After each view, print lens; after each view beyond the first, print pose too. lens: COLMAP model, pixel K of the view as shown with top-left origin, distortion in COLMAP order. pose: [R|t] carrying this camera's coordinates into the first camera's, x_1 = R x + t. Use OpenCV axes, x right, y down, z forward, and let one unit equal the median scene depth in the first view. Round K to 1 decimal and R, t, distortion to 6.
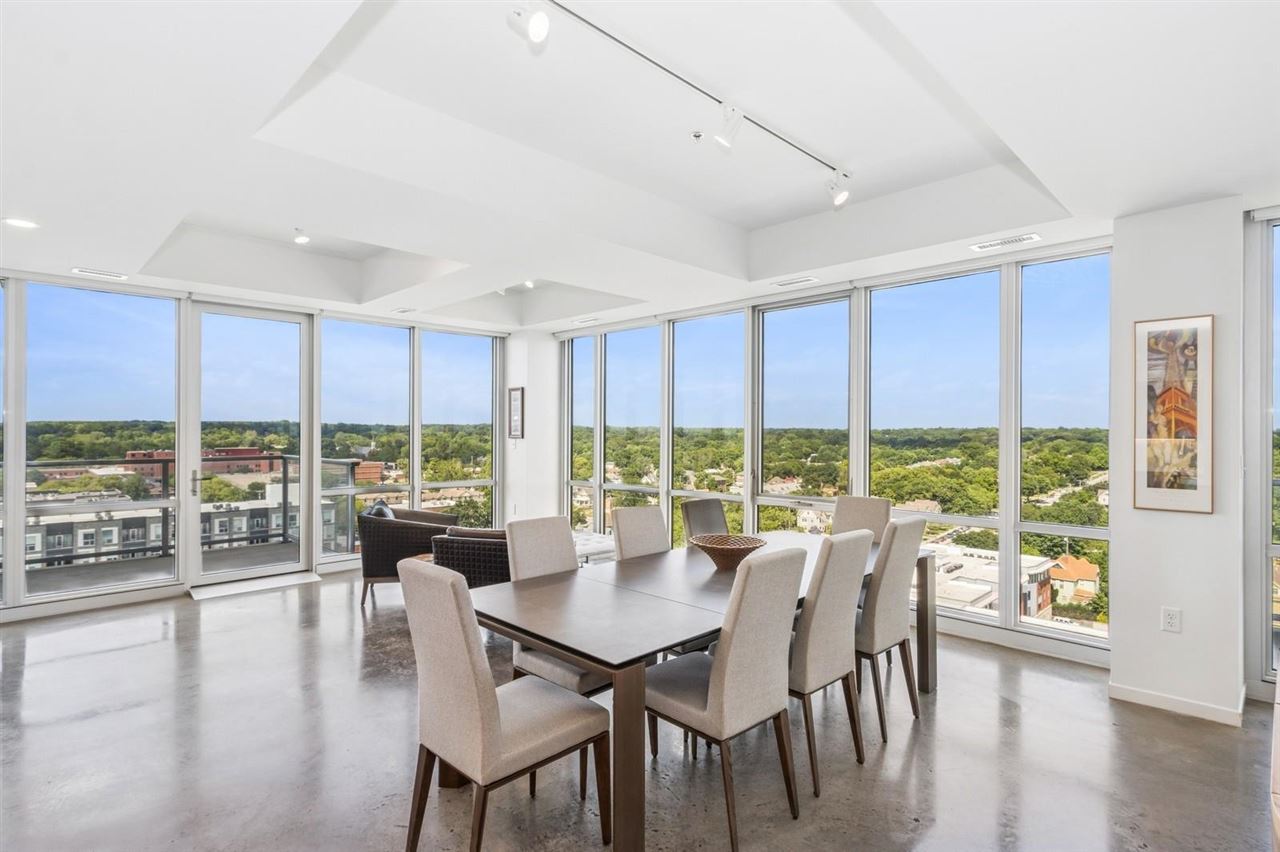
lens RADIAL K [[632.9, 0, 633.0], [0, 632.9, 427.7], [0, 0, 1]] dist [0.000324, -0.000552]
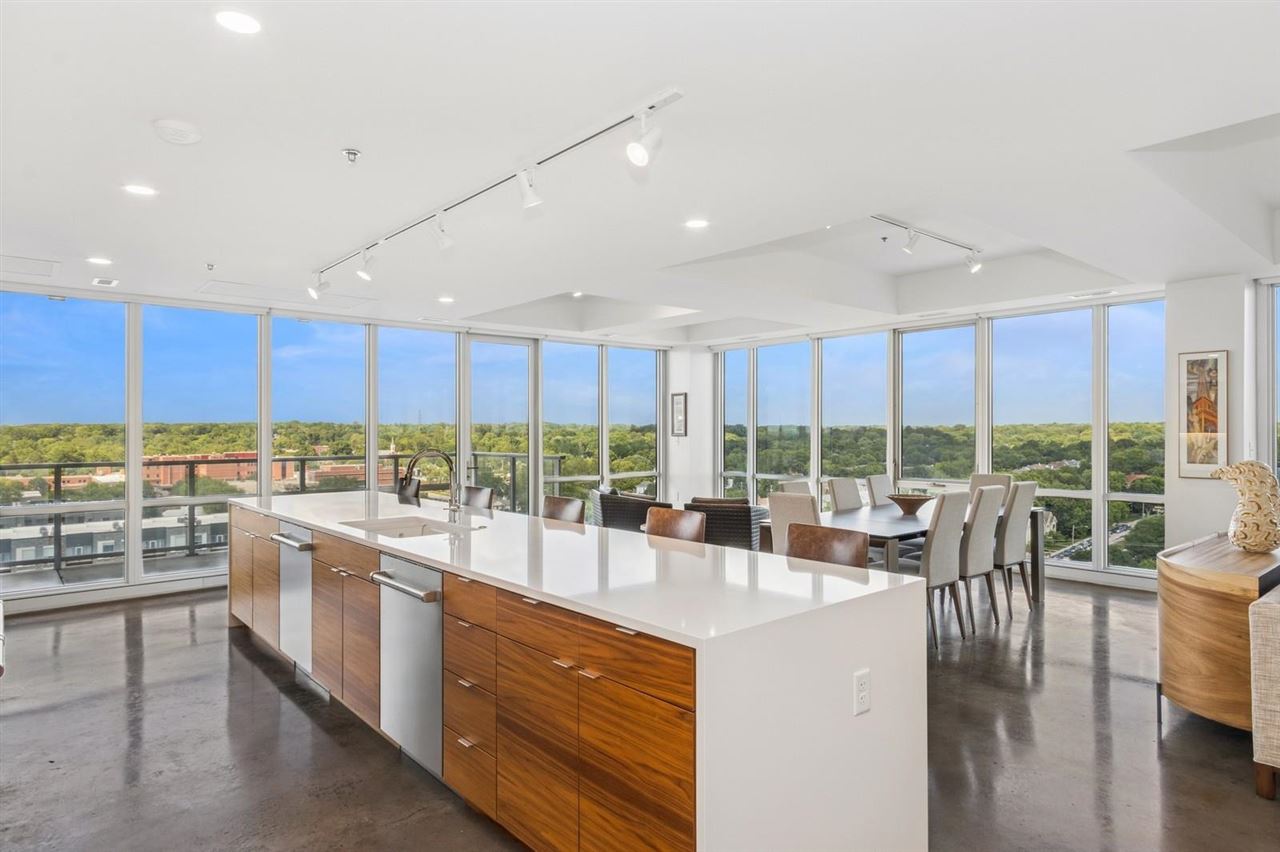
lens RADIAL K [[746.1, 0, 640.0], [0, 746.1, 426.0], [0, 0, 1]] dist [-0.002744, -0.002077]
pose [[0.998415, -0.007486, -0.055784, -0.231653], [0.007456, 0.999972, -0.000739, -0.002159], [0.055788, 0.000322, 0.998443, -0.503221]]
